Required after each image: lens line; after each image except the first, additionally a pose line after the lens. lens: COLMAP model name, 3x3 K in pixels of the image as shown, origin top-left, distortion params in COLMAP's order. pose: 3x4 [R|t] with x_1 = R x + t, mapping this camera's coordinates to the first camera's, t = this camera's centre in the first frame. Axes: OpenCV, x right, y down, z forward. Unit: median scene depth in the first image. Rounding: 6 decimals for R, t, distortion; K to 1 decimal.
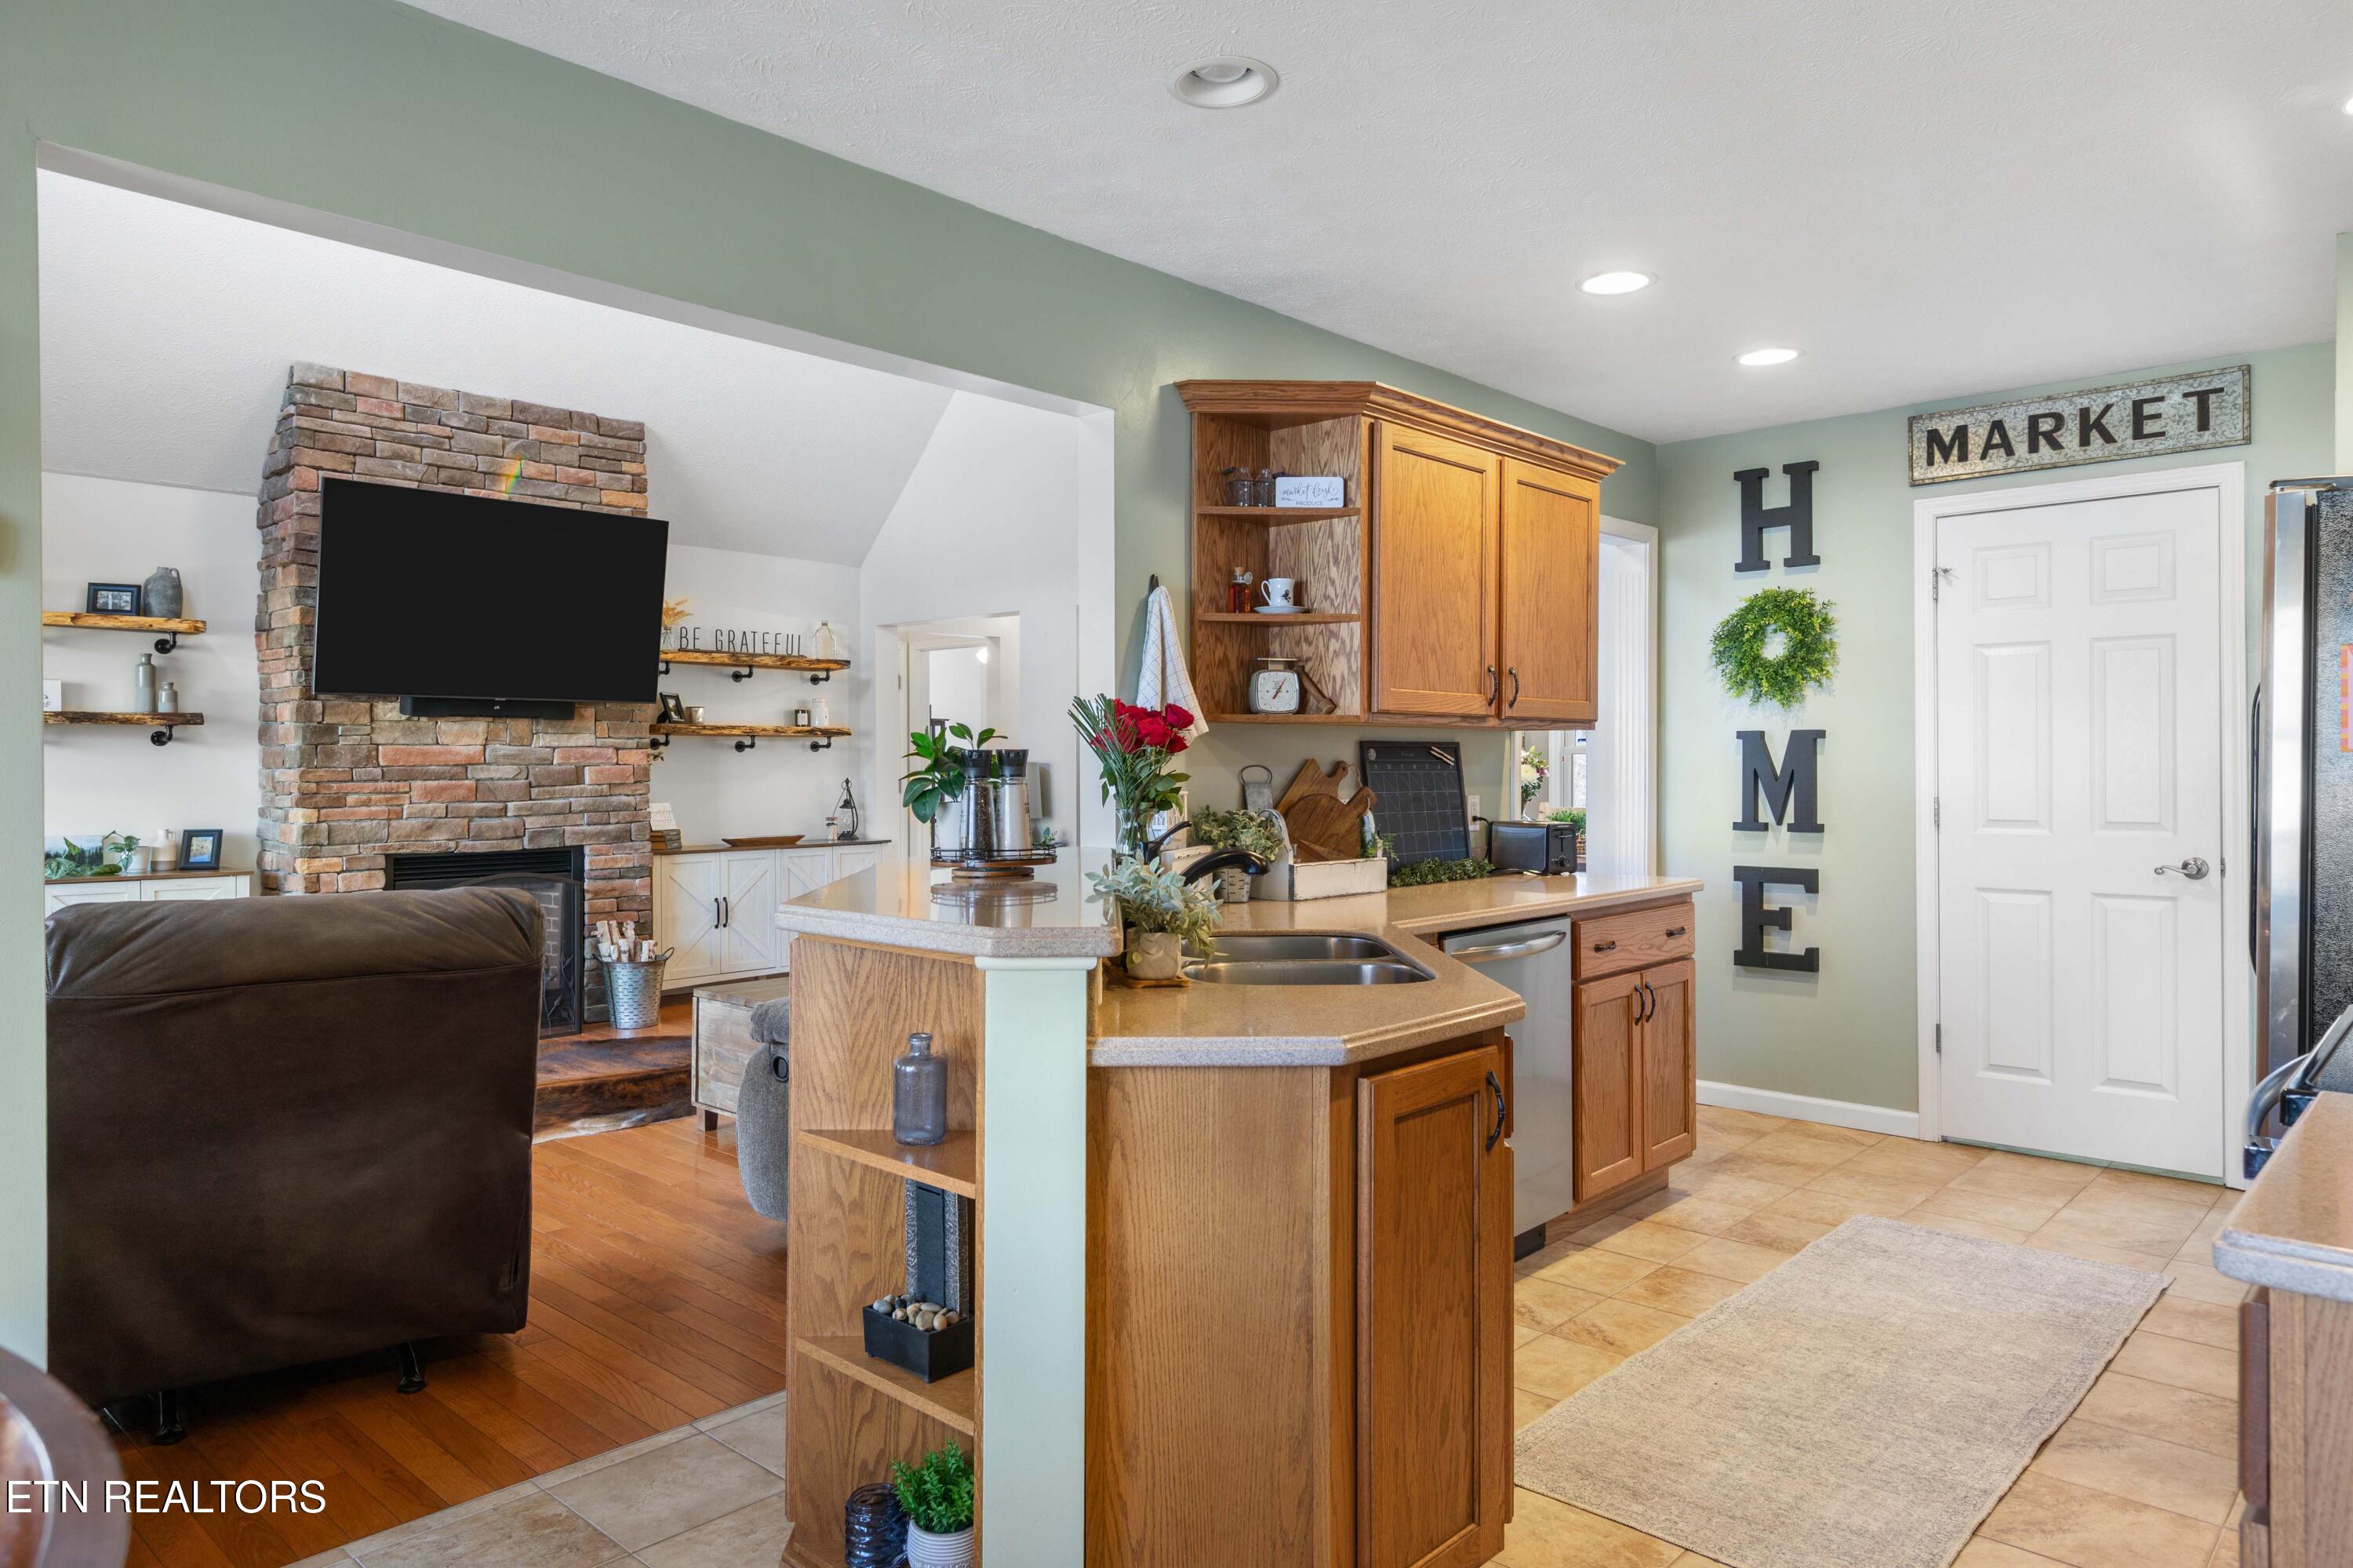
lens RADIAL K [[1467.0, 0, 1173.9], [0, 1467.0, 781.1], [0, 0, 1]] dist [0.004302, 0.000372]
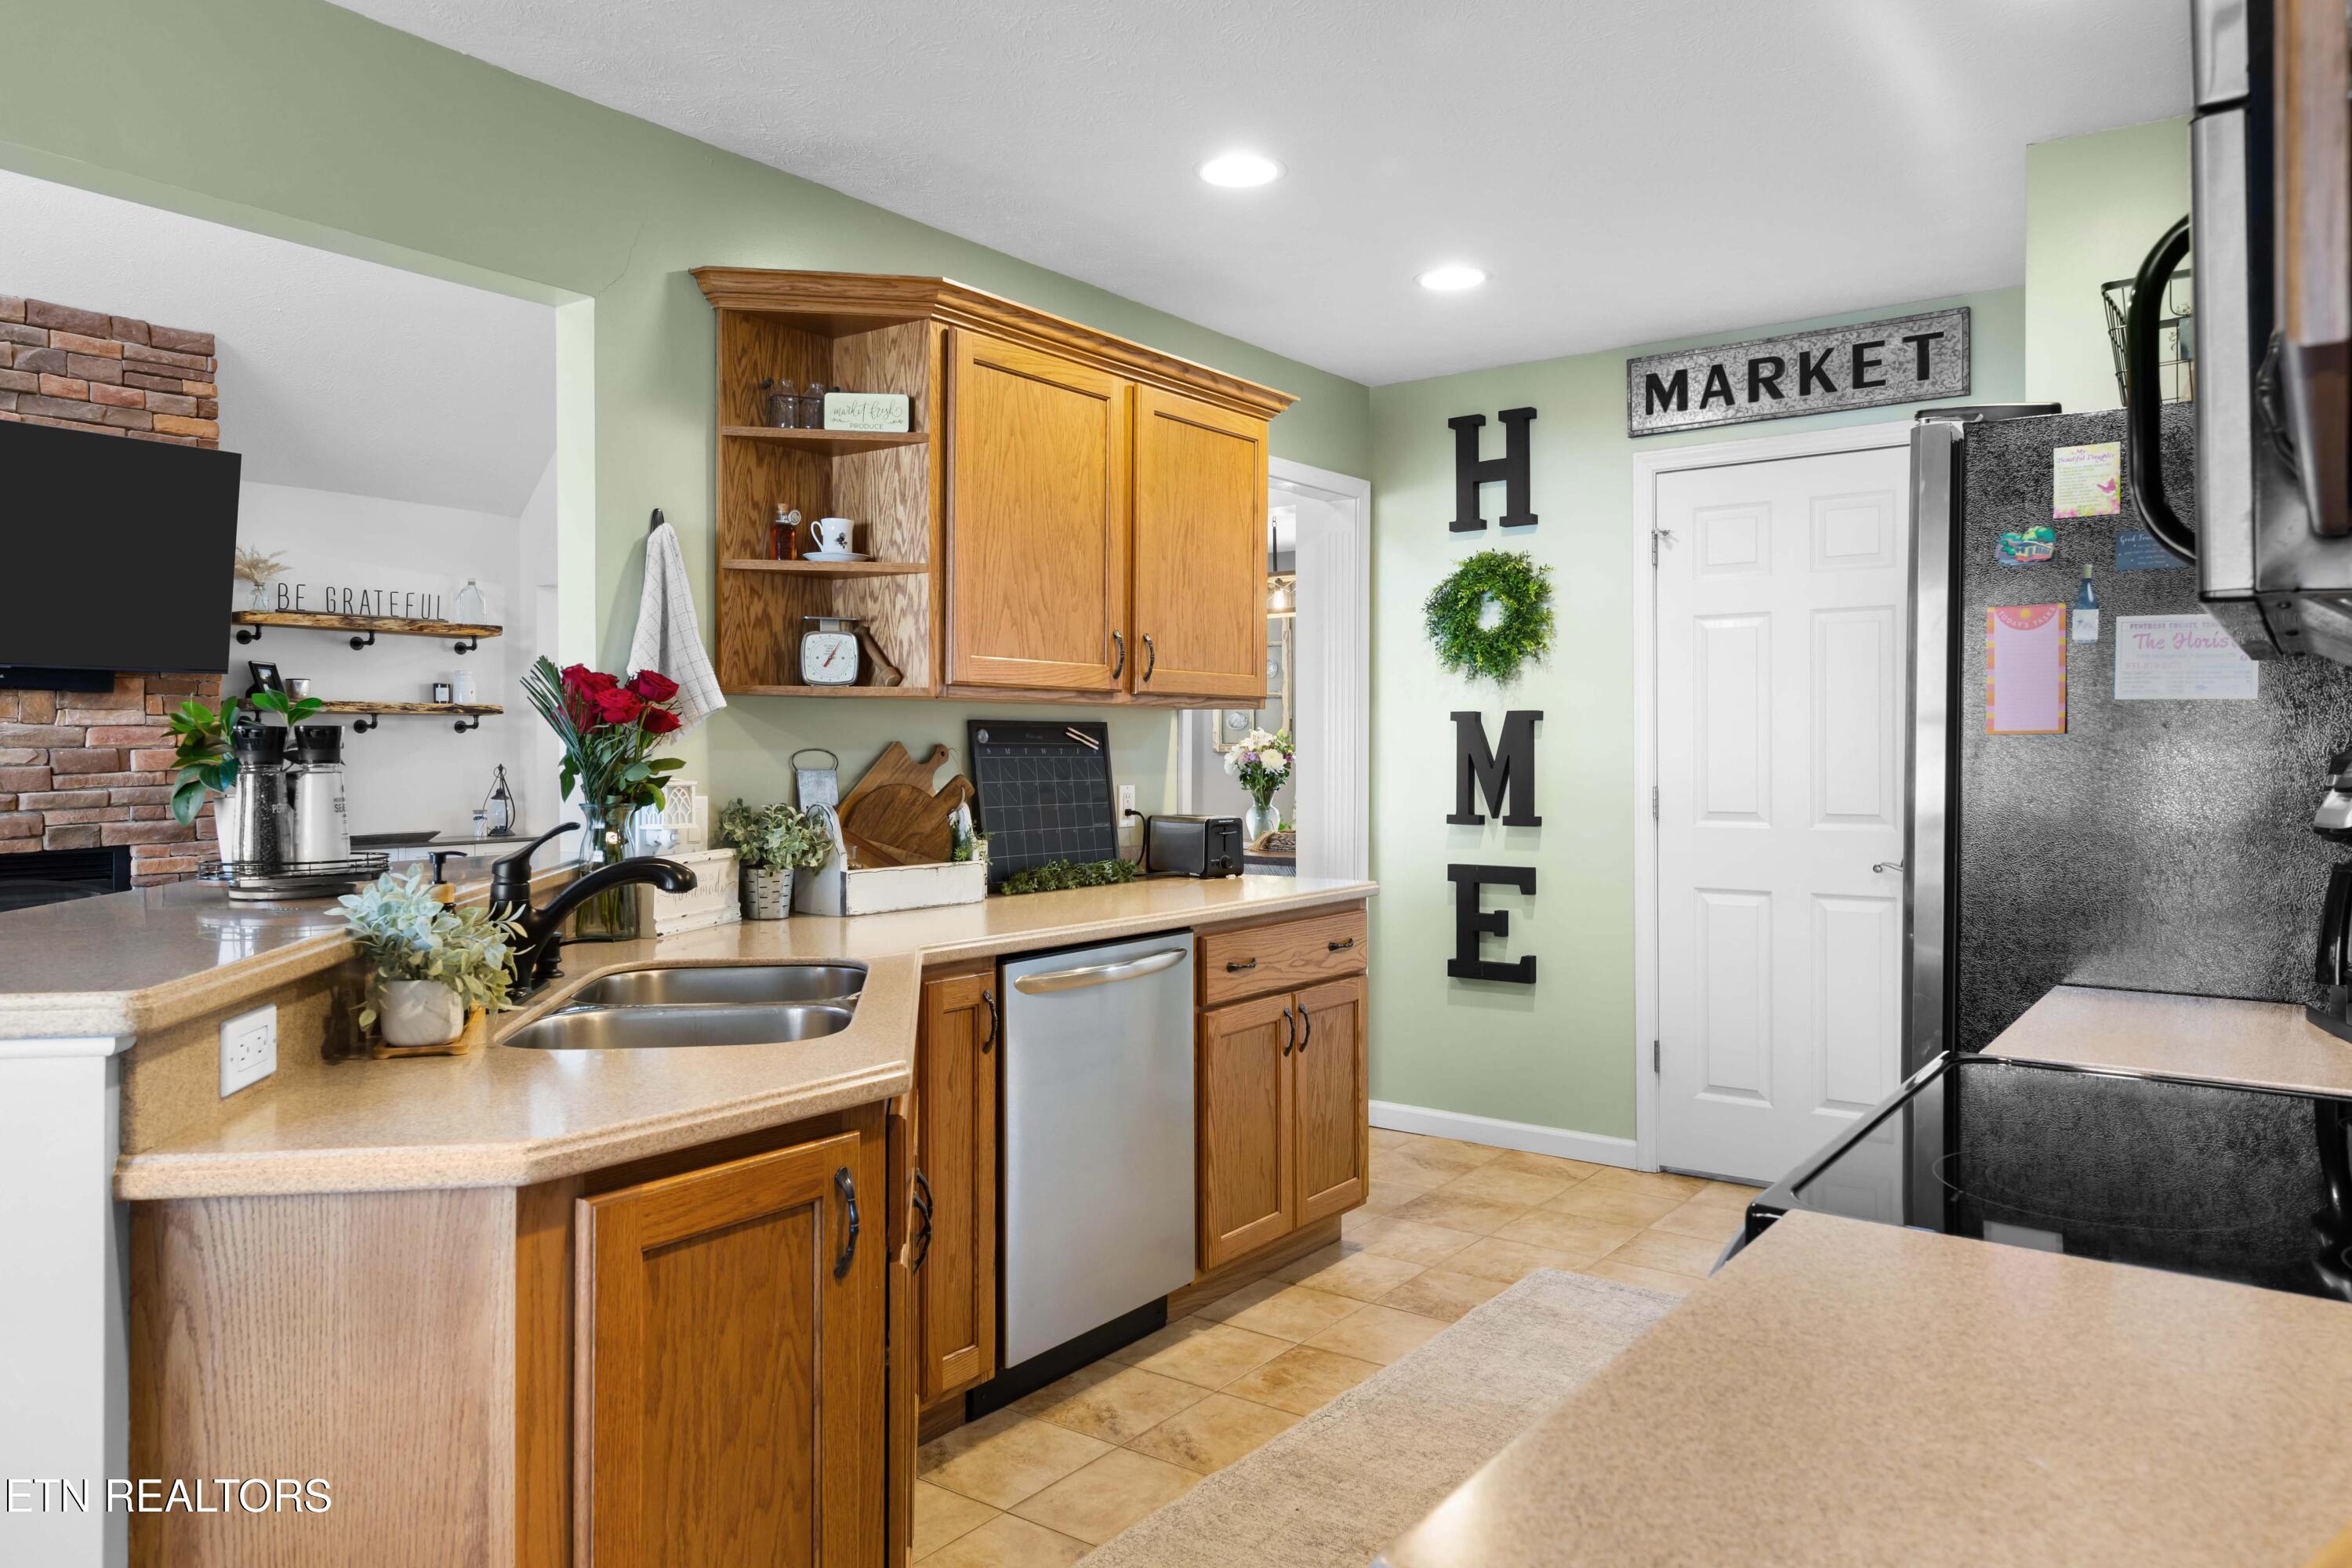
lens RADIAL K [[1573.0, 0, 1180.4], [0, 1573.0, 771.3], [0, 0, 1]] dist [0.003590, -0.002344]
pose [[0.992990, 0.000166, 0.118200, 0.144637], [-0.000477, 0.999996, 0.002604, -0.000686], [-0.118199, -0.002642, 0.992986, 0.102802]]
